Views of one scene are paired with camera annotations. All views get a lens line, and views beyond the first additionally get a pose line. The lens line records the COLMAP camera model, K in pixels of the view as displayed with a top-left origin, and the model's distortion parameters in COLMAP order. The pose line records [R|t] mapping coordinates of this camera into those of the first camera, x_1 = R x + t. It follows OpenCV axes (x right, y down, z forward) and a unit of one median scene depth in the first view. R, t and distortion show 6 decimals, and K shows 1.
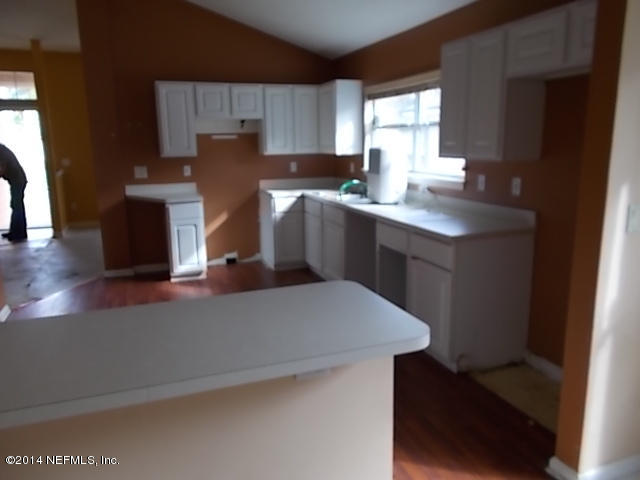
lens RADIAL K [[490.8, 0, 318.1], [0, 490.8, 239.4], [0, 0, 1]] dist [0.009250, -0.001749]
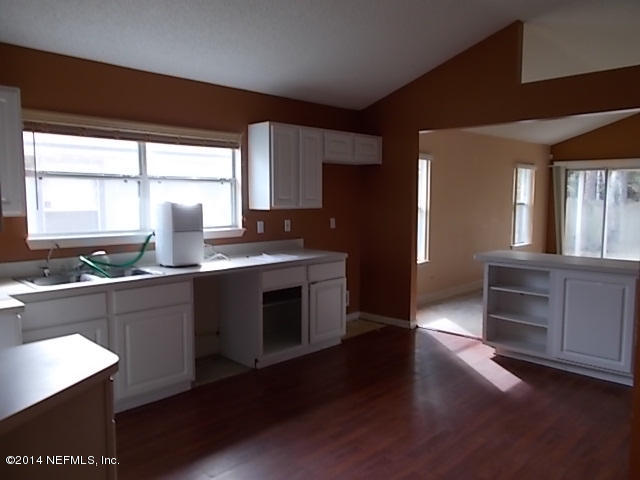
lens RADIAL K [[490.8, 0, 318.1], [0, 490.8, 239.4], [0, 0, 1]] dist [0.009250, -0.001749]
pose [[-0.424778, -0.065997, 0.902889, -0.826676], [0.186328, 0.969612, 0.158535, -0.245521], [-0.885915, 0.235576, -0.399573, 1.283574]]
